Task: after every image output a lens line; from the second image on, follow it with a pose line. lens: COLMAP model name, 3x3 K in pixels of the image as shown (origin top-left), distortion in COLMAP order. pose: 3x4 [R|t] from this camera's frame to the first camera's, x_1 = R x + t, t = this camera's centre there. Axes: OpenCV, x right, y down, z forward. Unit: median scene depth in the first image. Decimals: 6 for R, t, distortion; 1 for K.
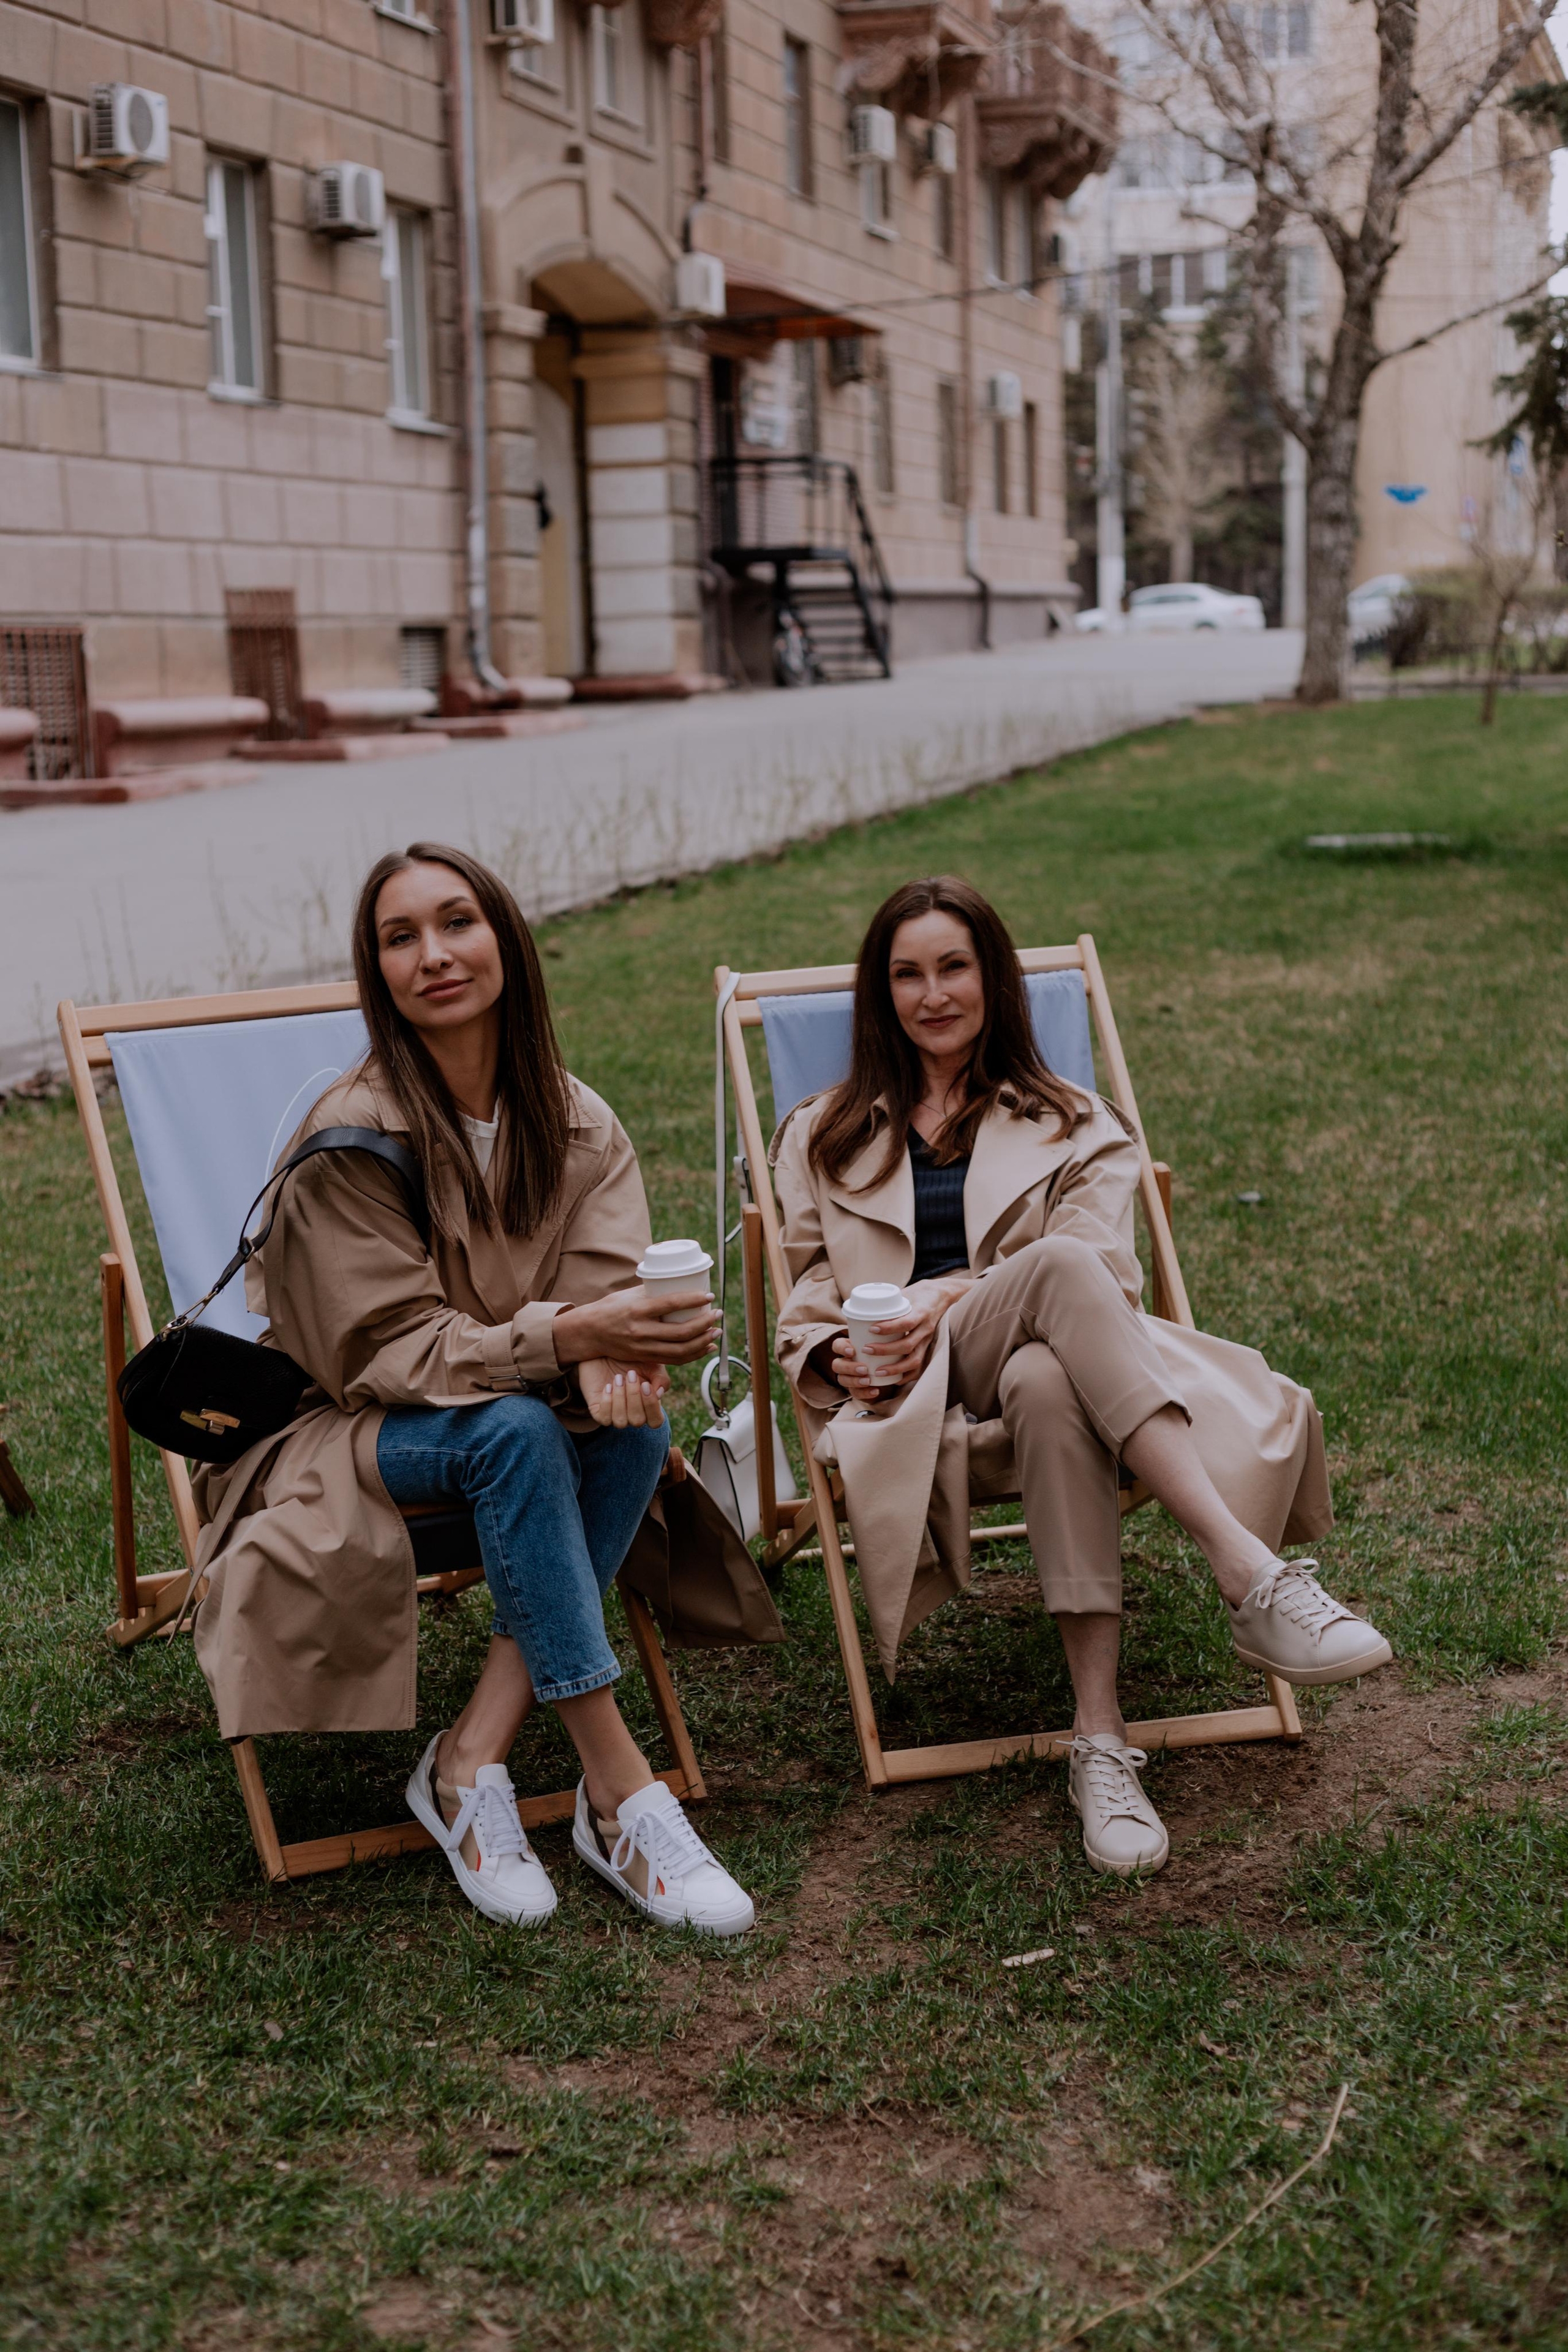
lens RADIAL K [[3427.6, 0, 783.4], [0, 3427.6, 1169.5], [0, 0, 1]] dist [0.011117, 0.007401]
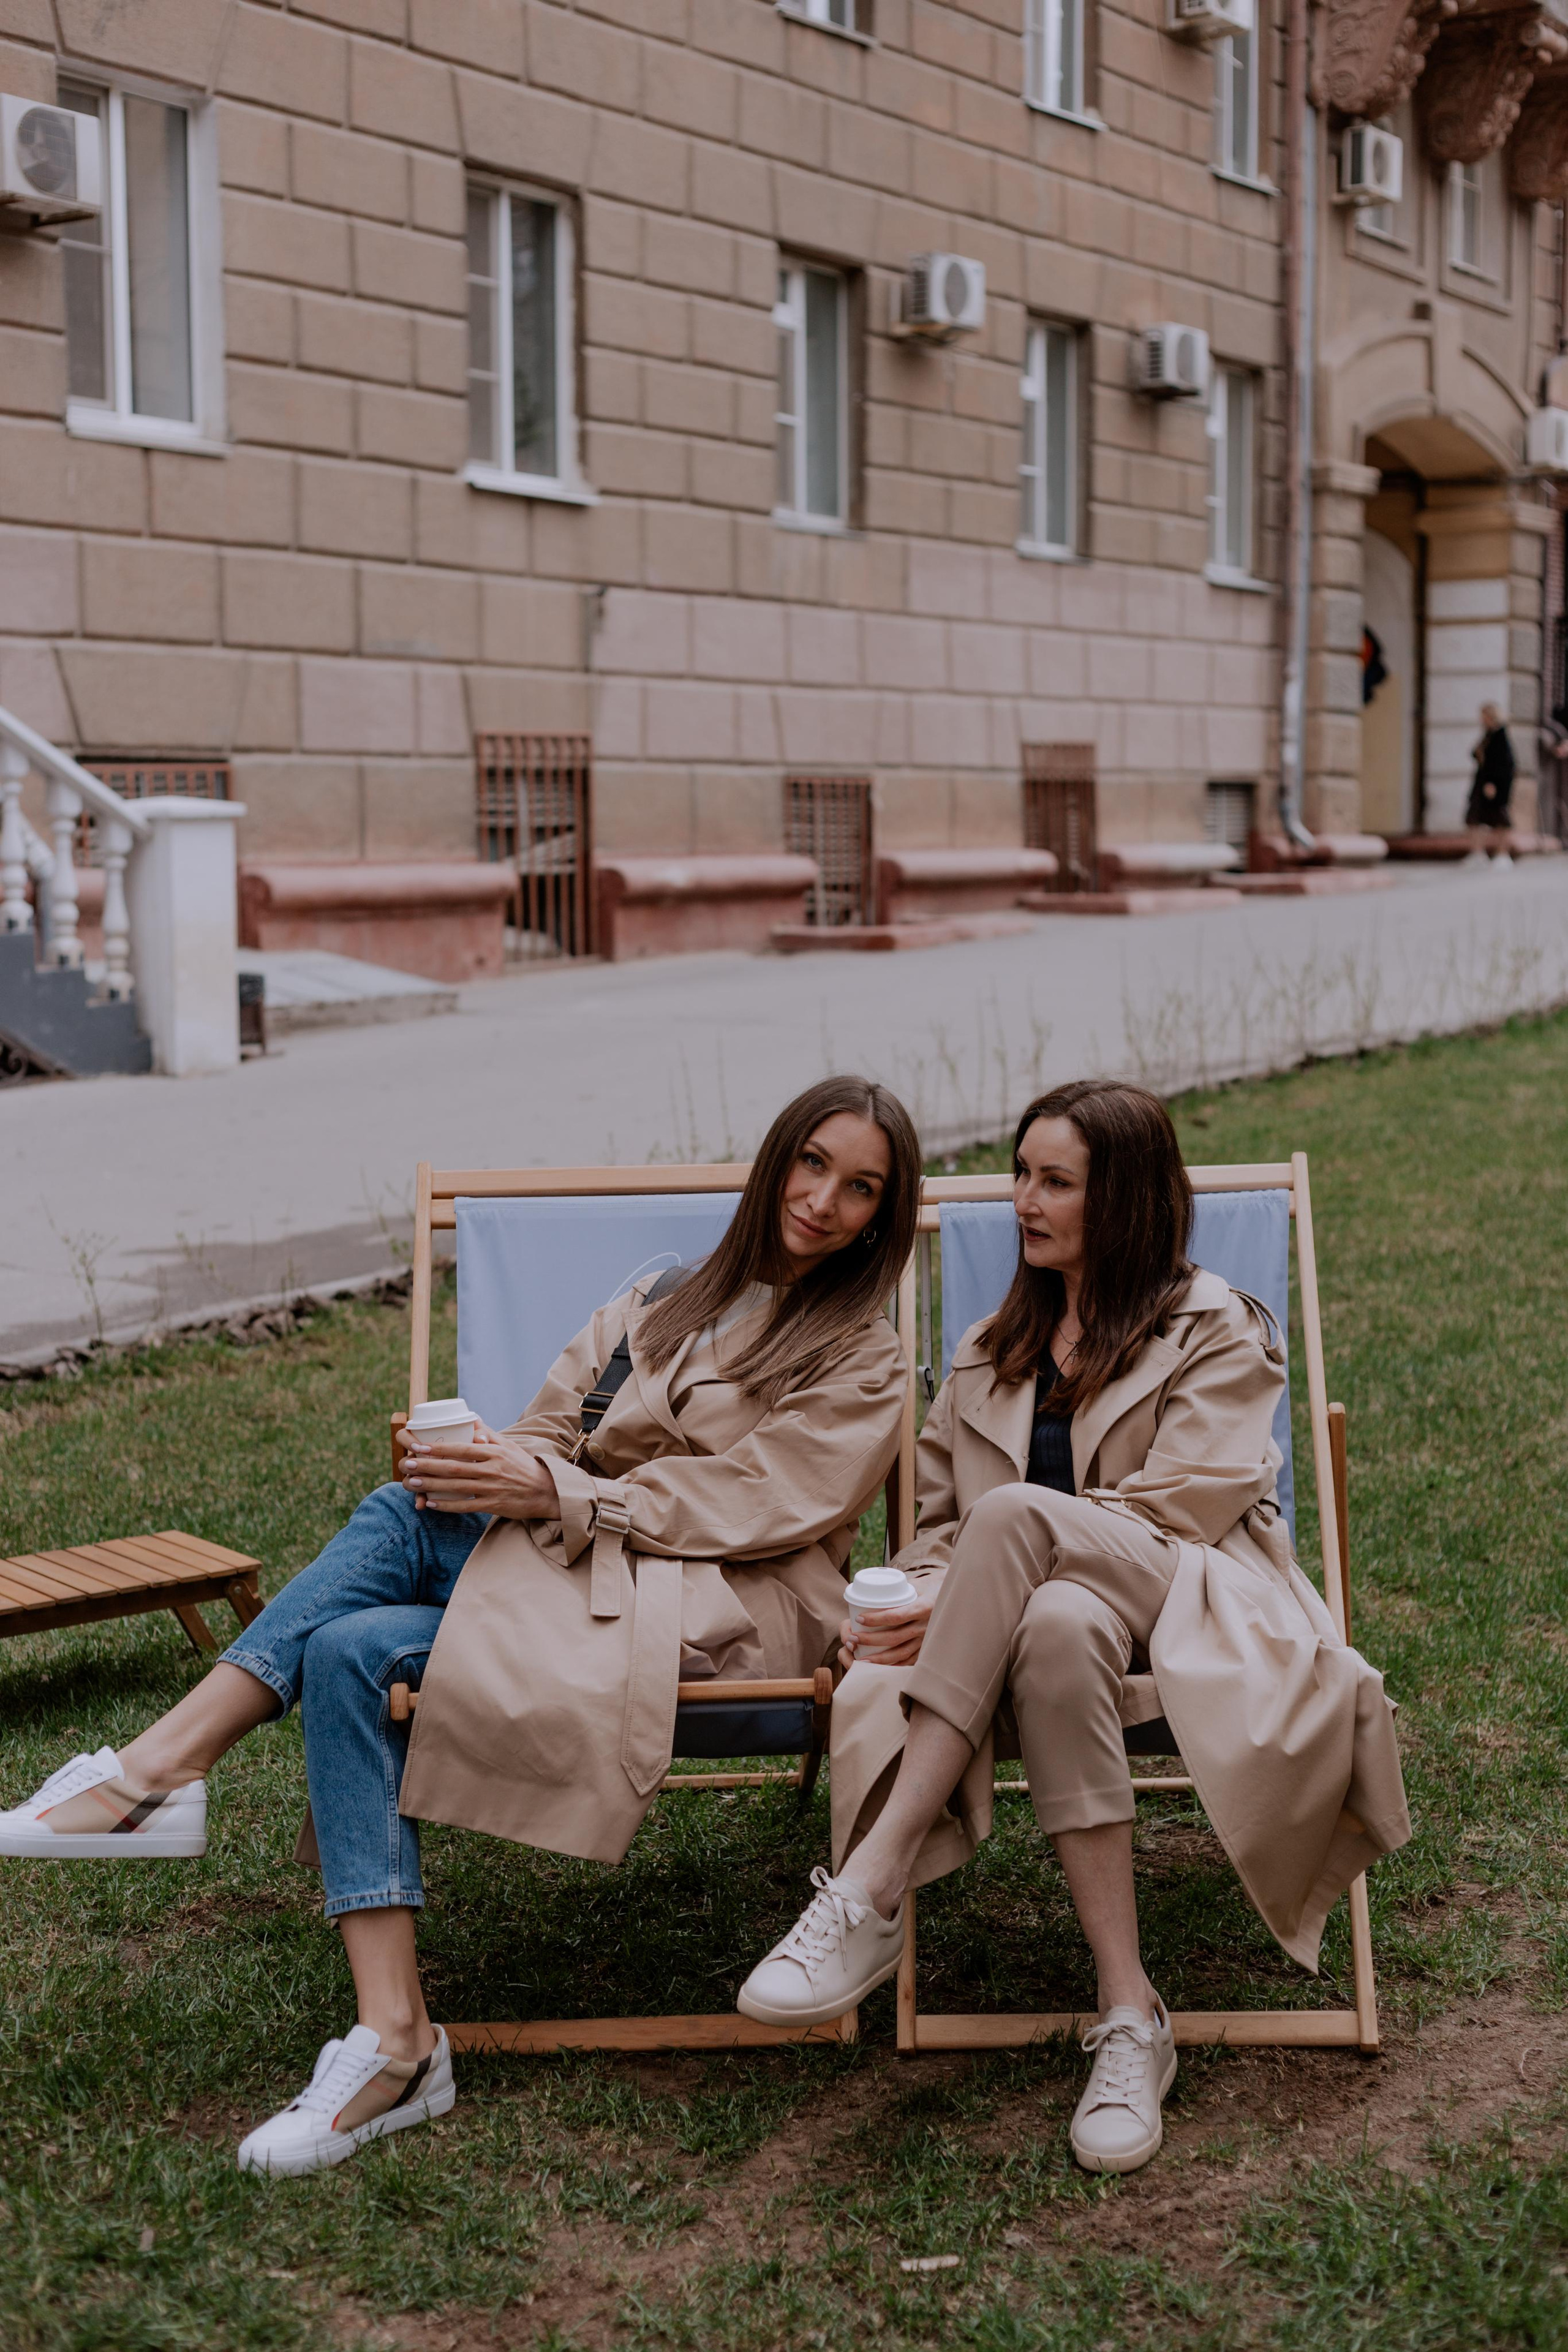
lens RADIAL K [[3420.0, 0, 787.1], [0, 3420.0, 1170.2], [0, 0, 1]] dist [0.018668, -0.031684]
pose [[0.964173, 0.048723, -0.260760, 0.037556], [-0.059533, 0.997657, -0.033712, -0.004562], [0.258506, 0.048028, 0.964815, 0.011685]]
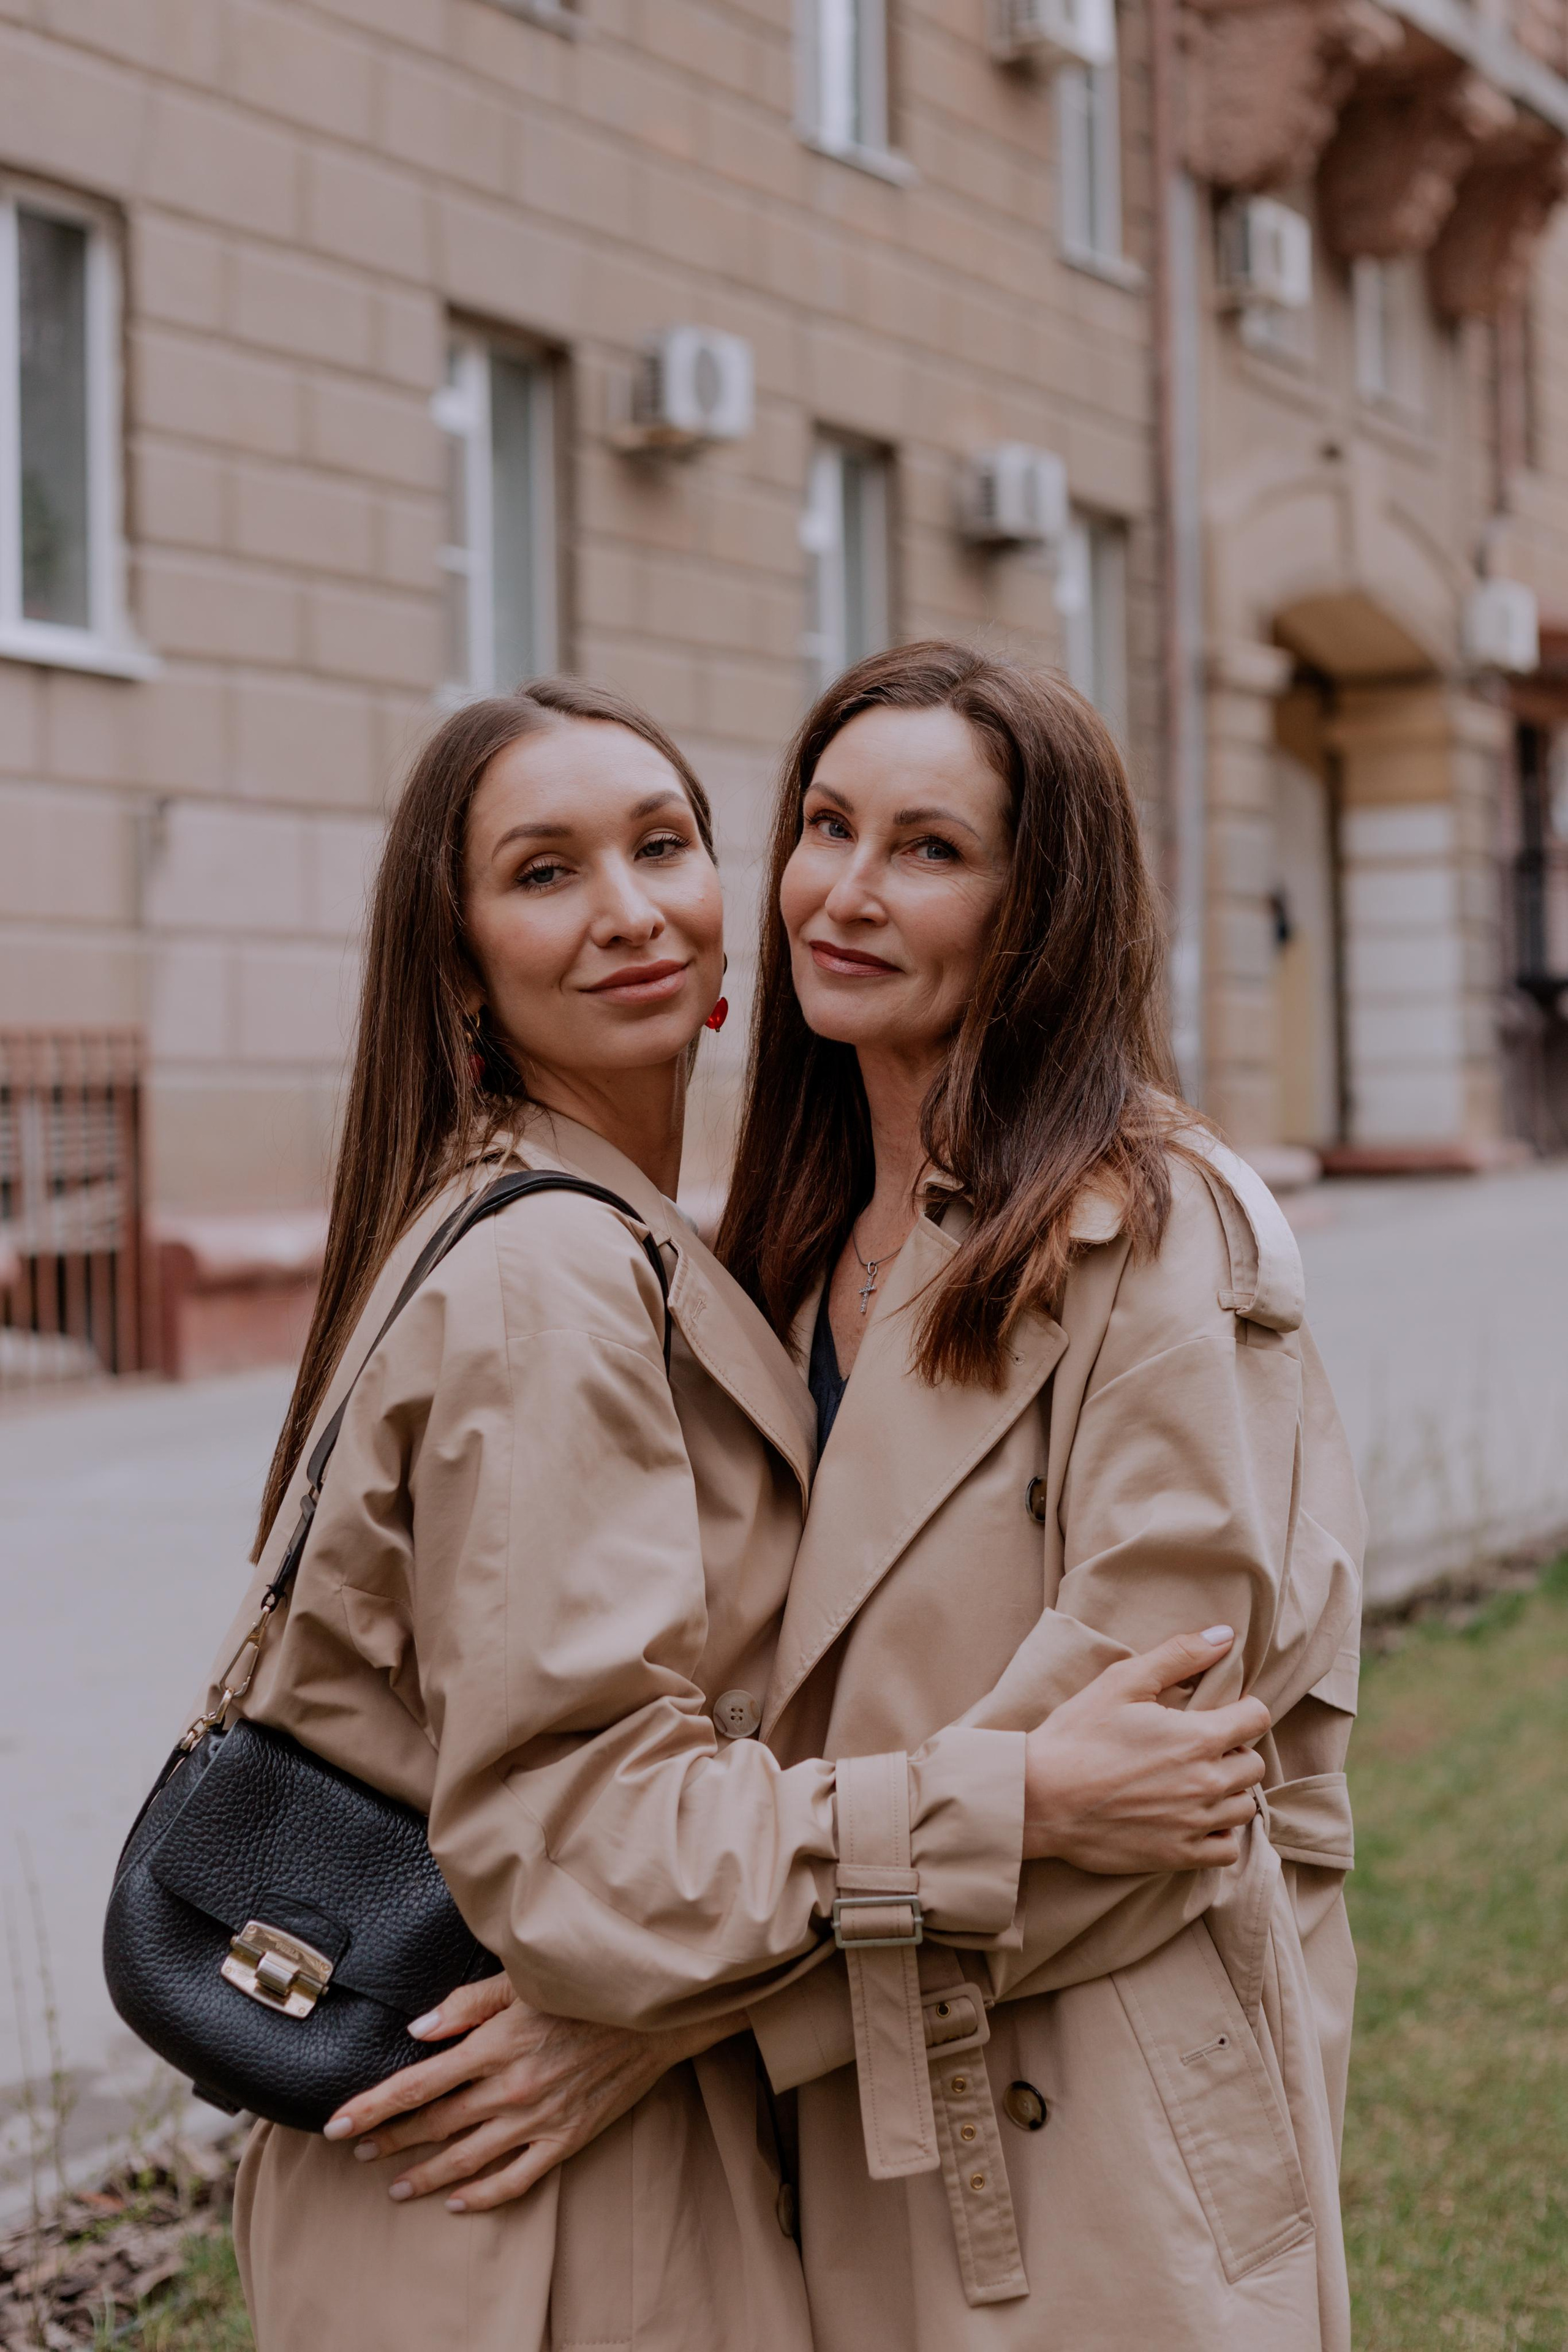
lens RADIAL K [[3840.3, 0, 853.7], [0, 3840.3, 1044.8], [0, 0, 1]] dist [0.015440, -0.083777]
pose [[0.982712, 0.005228, -0.185067, -0.009318], [-0.034655, 0.987128, -0.156133, -0.041477], [0.181869, 0.159848, 0.970244, 0.225877]]
